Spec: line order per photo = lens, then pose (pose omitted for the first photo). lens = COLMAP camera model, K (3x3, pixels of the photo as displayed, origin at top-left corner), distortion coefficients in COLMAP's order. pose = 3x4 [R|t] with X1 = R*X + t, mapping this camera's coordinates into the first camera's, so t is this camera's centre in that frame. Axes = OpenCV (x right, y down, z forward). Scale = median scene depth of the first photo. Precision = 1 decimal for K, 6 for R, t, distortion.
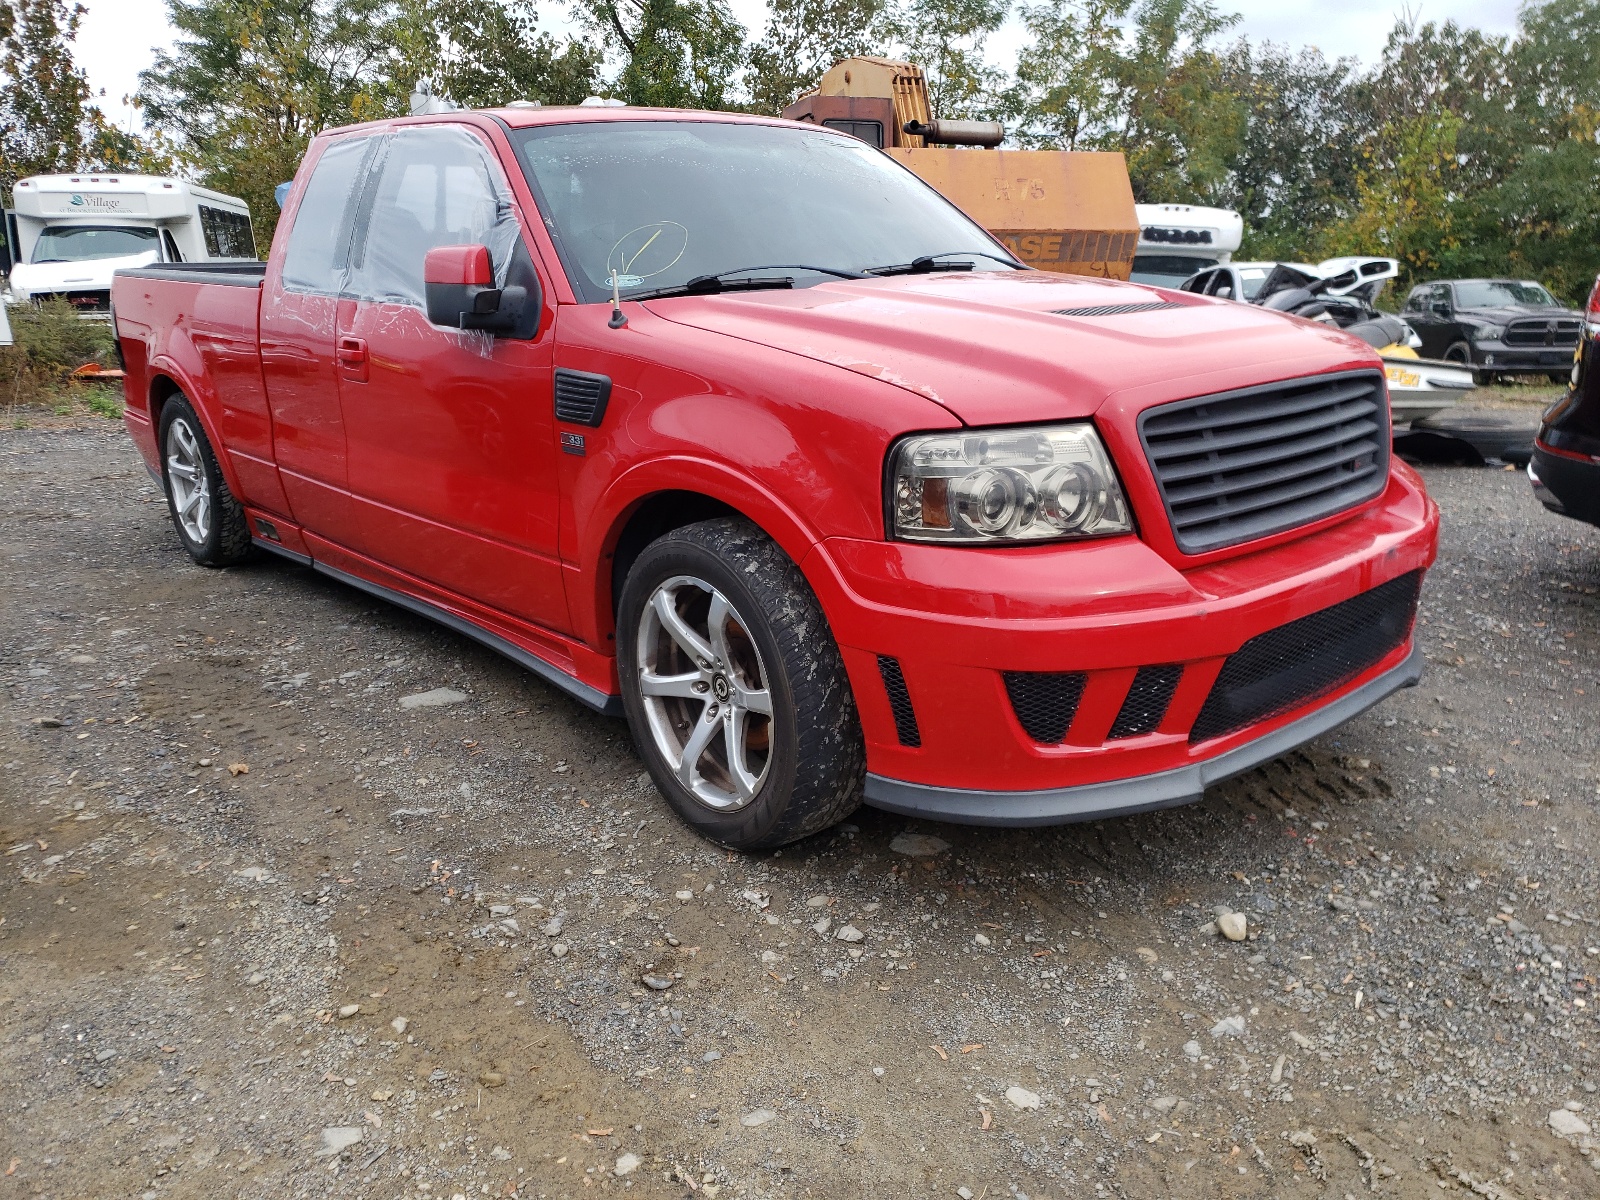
lens RADIAL K [[1292.2, 0, 807.7], [0, 1292.2, 597.5], [0, 0, 1]] dist [0.013763, 0.002680]
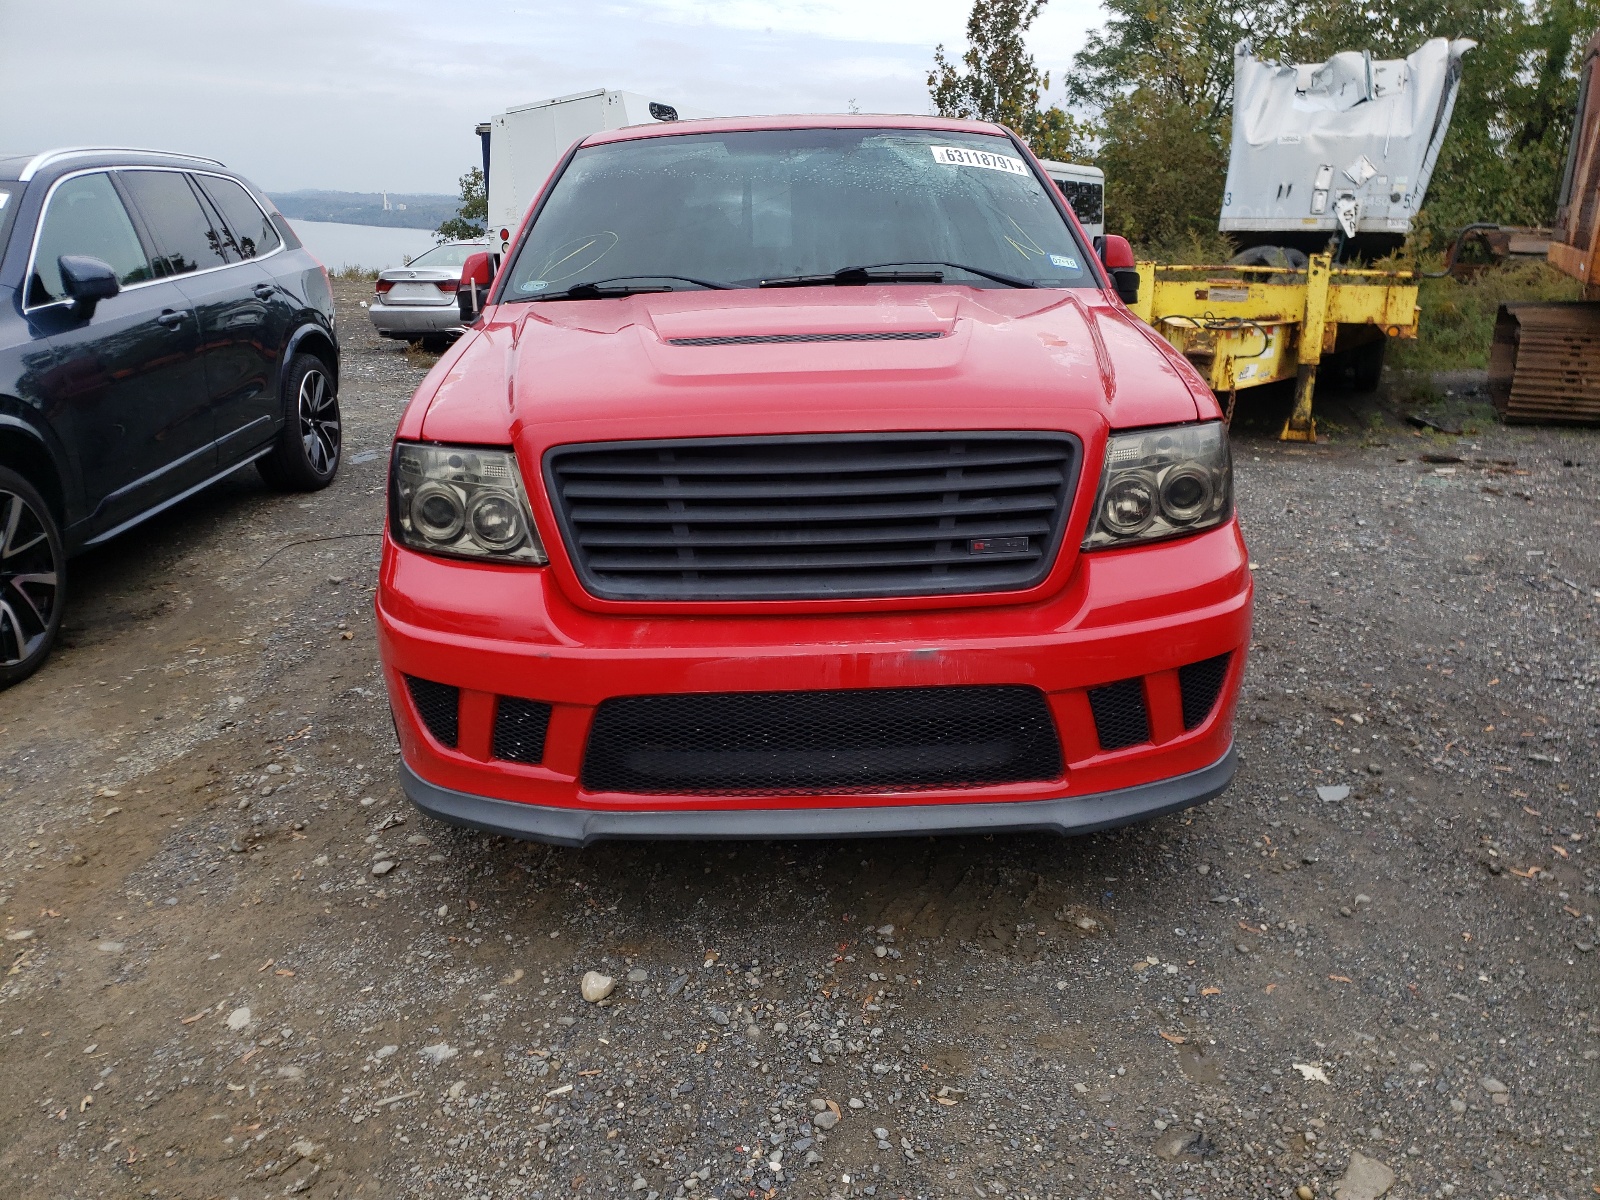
lens RADIAL K [[1292.2, 0, 807.7], [0, 1292.2, 597.5], [0, 0, 1]] dist [0.013763, 0.002680]
pose [[0.747328, 0.190449, -0.636576, 0.705657], [-0.171856, 0.980846, 0.091691, -0.102692], [0.641845, 0.040877, 0.765744, 0.246148]]
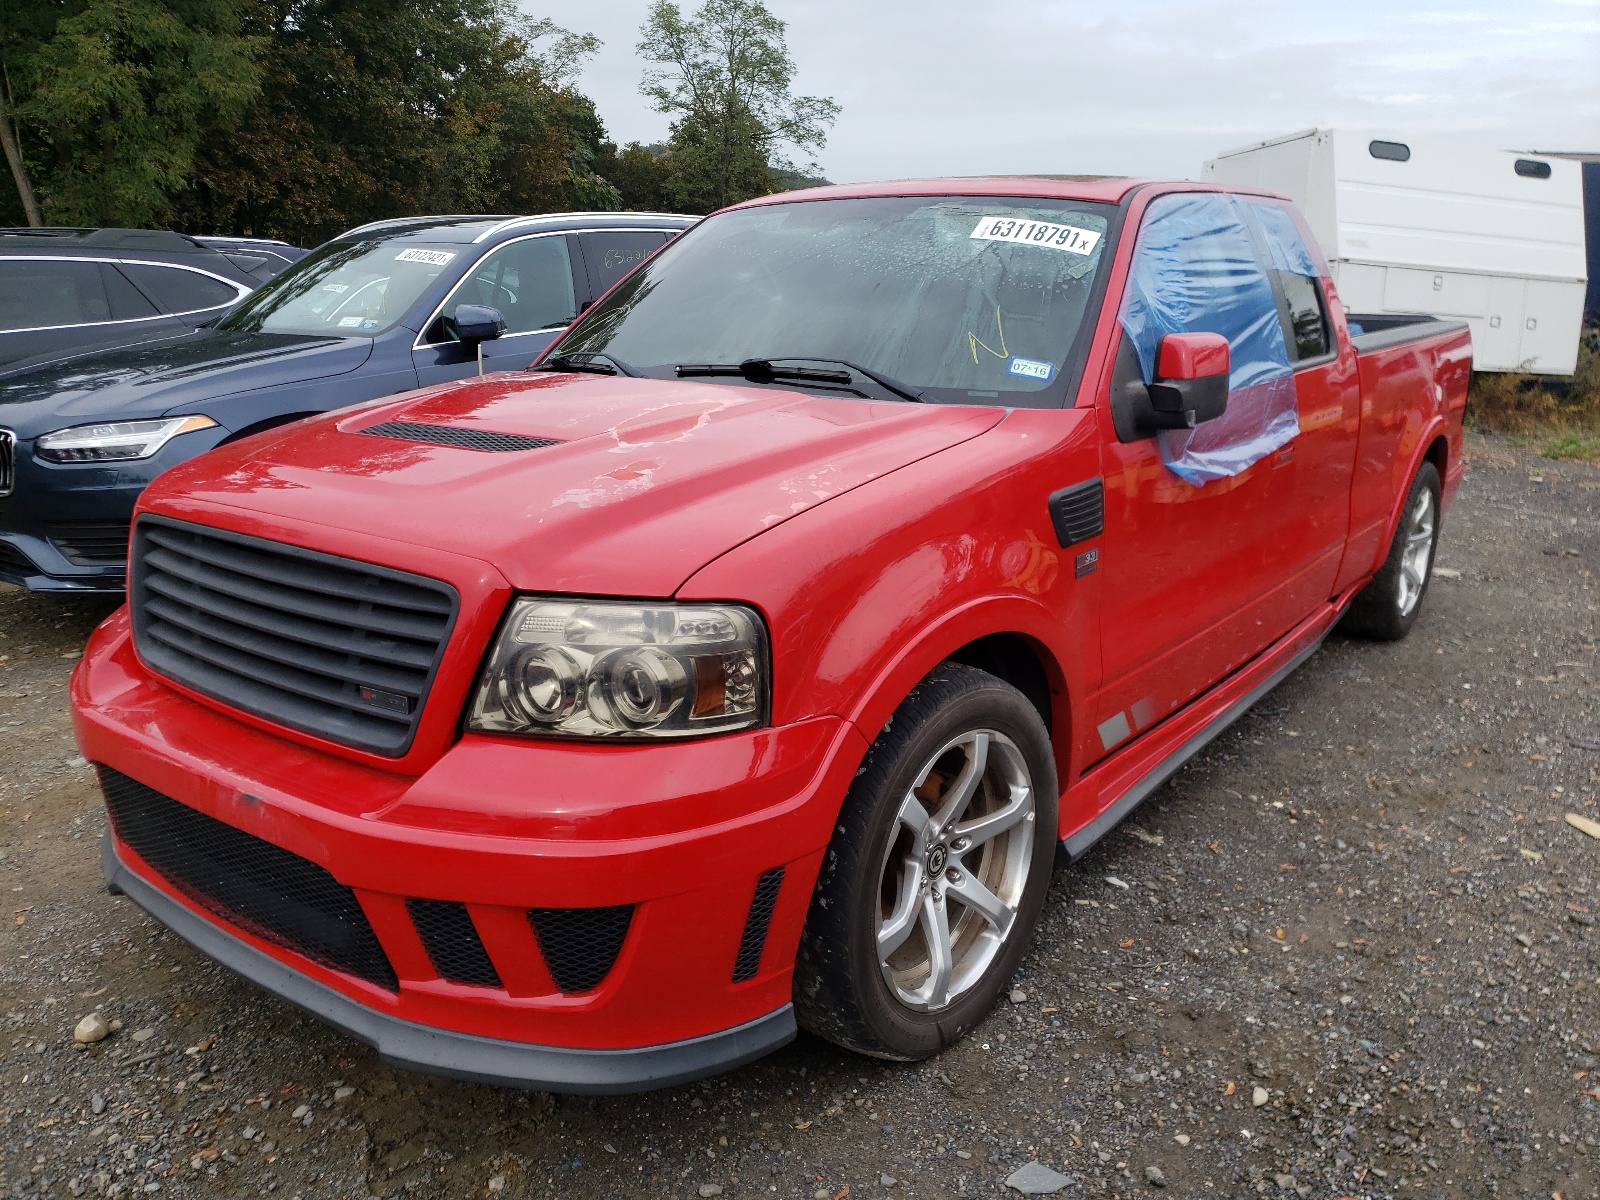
lens RADIAL K [[1292.2, 0, 807.7], [0, 1292.2, 597.5], [0, 0, 1]] dist [0.013763, 0.002680]
pose [[0.162260, 0.260372, -0.951776, 0.907400], [-0.263482, 0.940969, 0.212496, -0.296406], [0.950920, 0.216297, 0.221285, 0.859276]]
